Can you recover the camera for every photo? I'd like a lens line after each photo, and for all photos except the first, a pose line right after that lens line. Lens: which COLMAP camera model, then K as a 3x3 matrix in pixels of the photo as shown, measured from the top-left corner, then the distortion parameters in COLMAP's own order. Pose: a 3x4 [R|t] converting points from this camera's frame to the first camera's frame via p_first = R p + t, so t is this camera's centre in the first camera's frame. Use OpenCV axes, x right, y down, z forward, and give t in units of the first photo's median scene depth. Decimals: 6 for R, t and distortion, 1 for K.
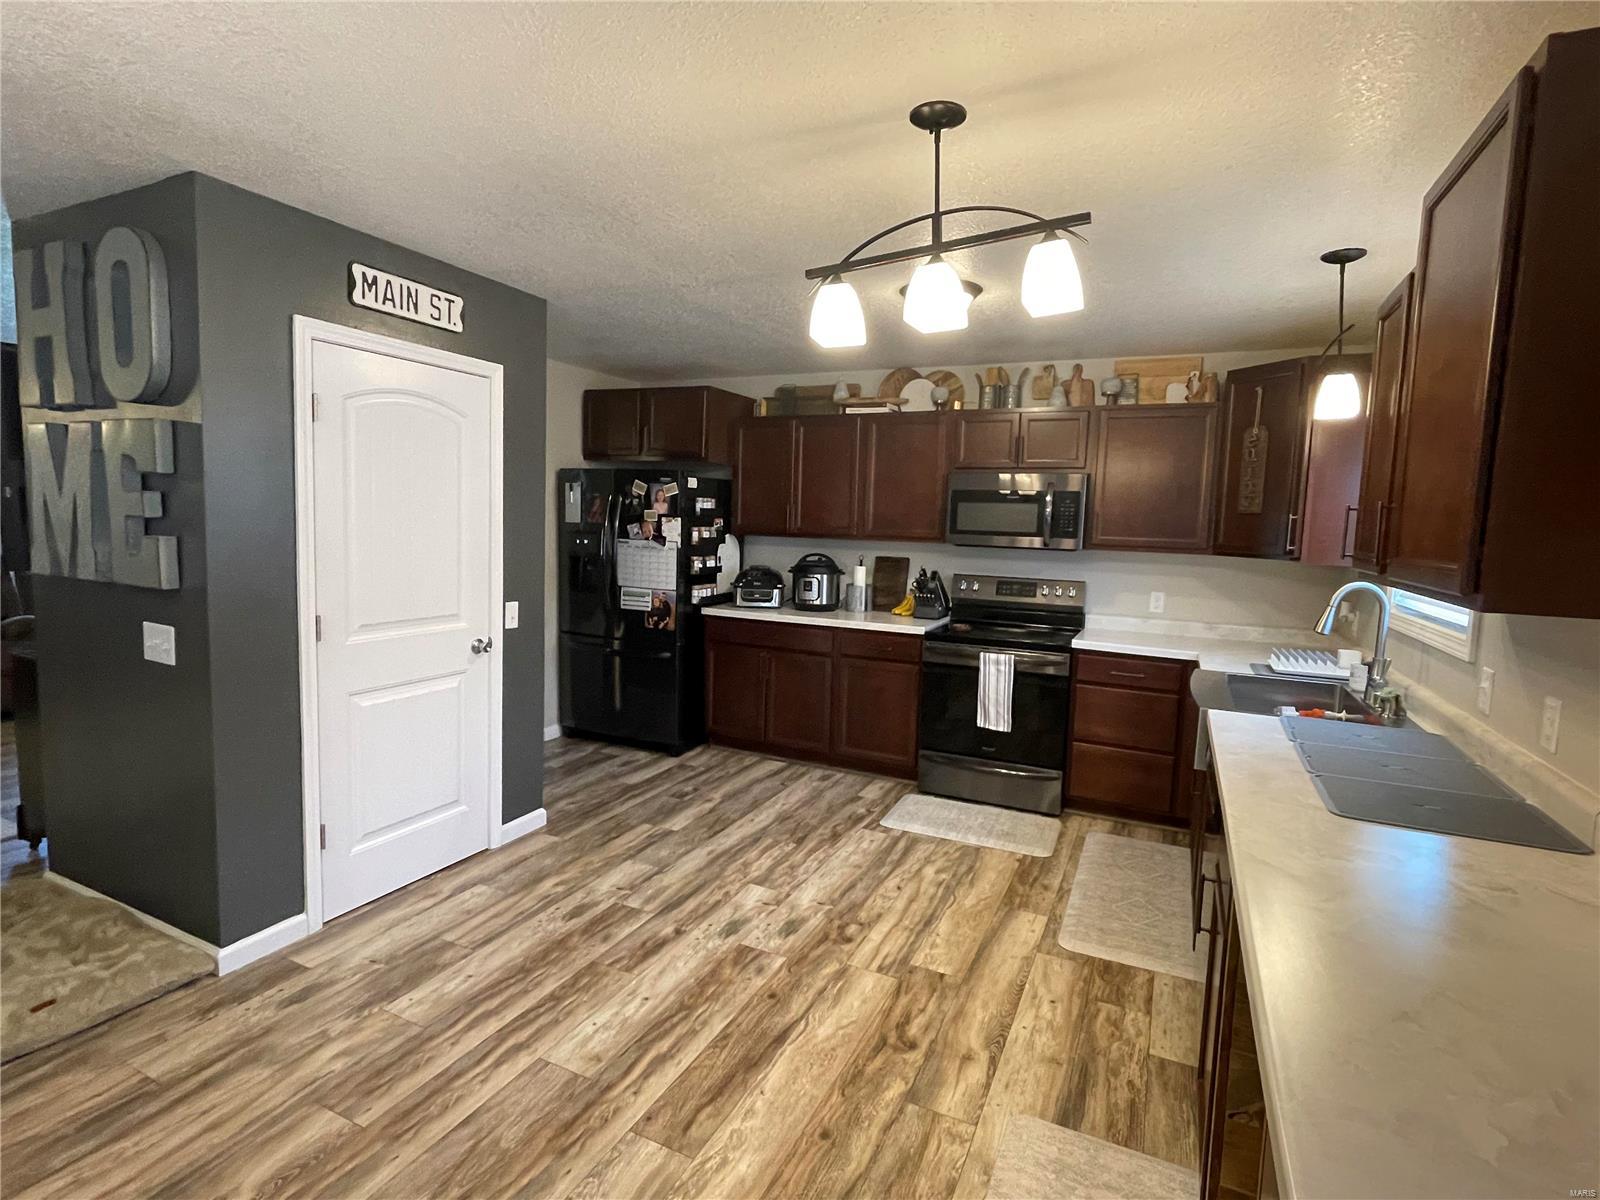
lens RADIAL K [[793.6, 0, 800.1], [0, 793.6, 601.4], [0, 0, 1]] dist [0.013824, -0.027085]
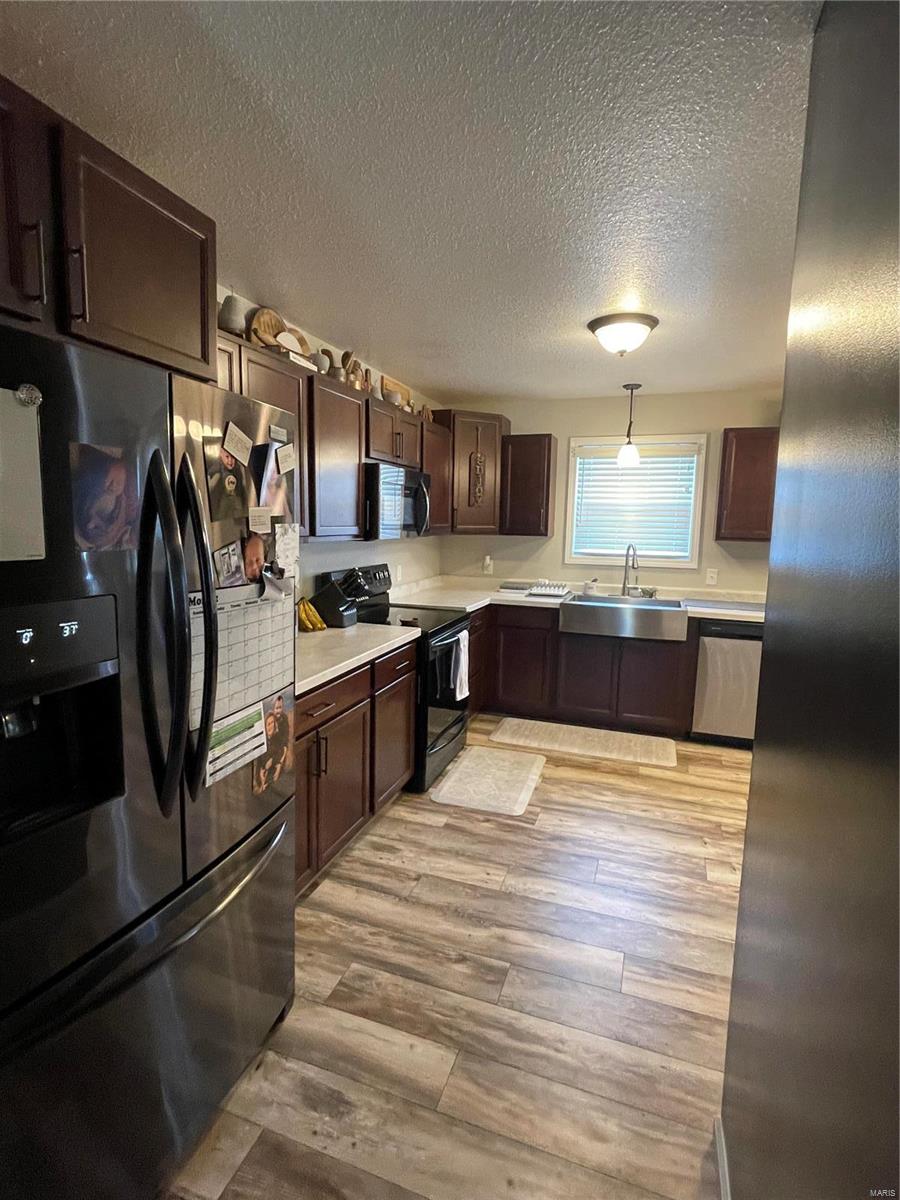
lens RADIAL K [[593.3, 0, 450.0], [0, 593.3, 600.0], [0, 0, 1]] dist [-0.002462, -0.000113]
pose [[-0.105429, -0.168644, 0.980023, -0.618663], [0.078577, 0.981021, 0.177269, -0.142718], [-0.991318, 0.095697, -0.090176, 1.170792]]
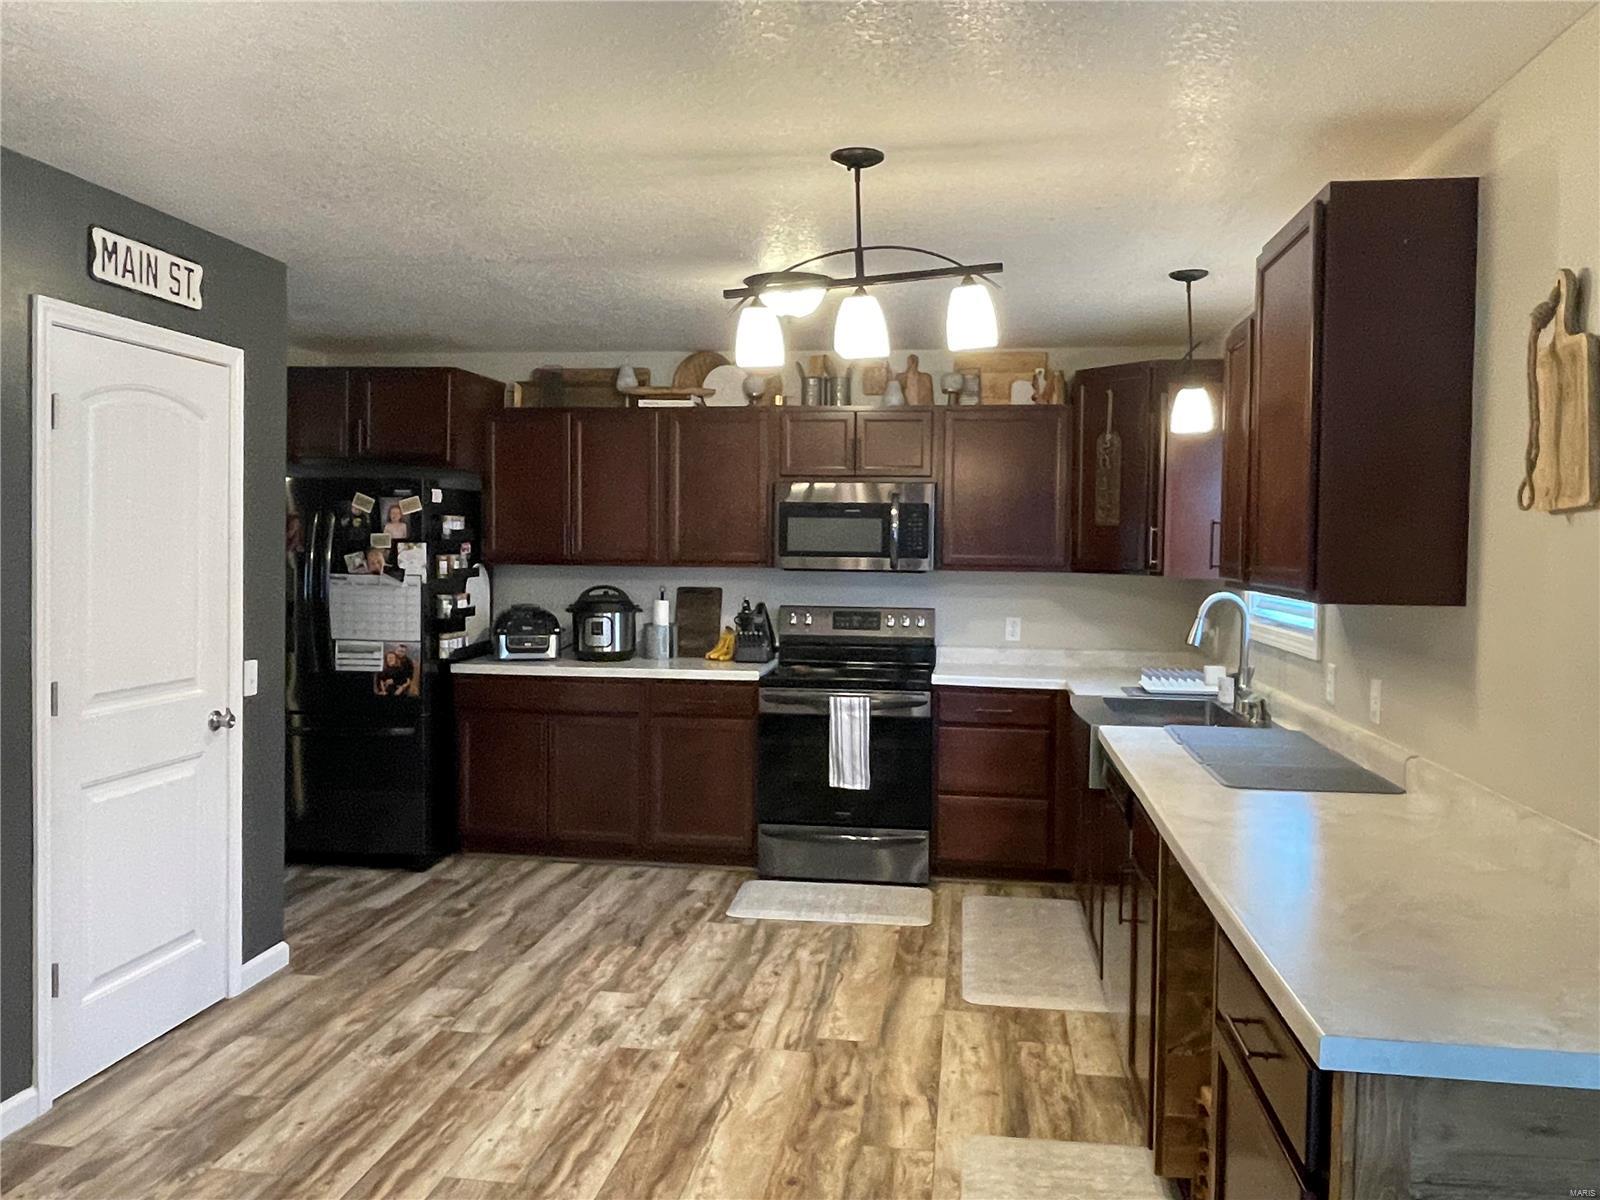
lens RADIAL K [[1207.2, 0, 800.0], [0, 1207.2, 600.0], [0, 0, 1]] dist [0.048214, -0.081503]
pose [[0.955315, -0.034660, 0.293550, -0.186041], [0.049684, 0.997801, -0.043879, 0.018341], [-0.291383, 0.056504, 0.954936, -0.225681]]
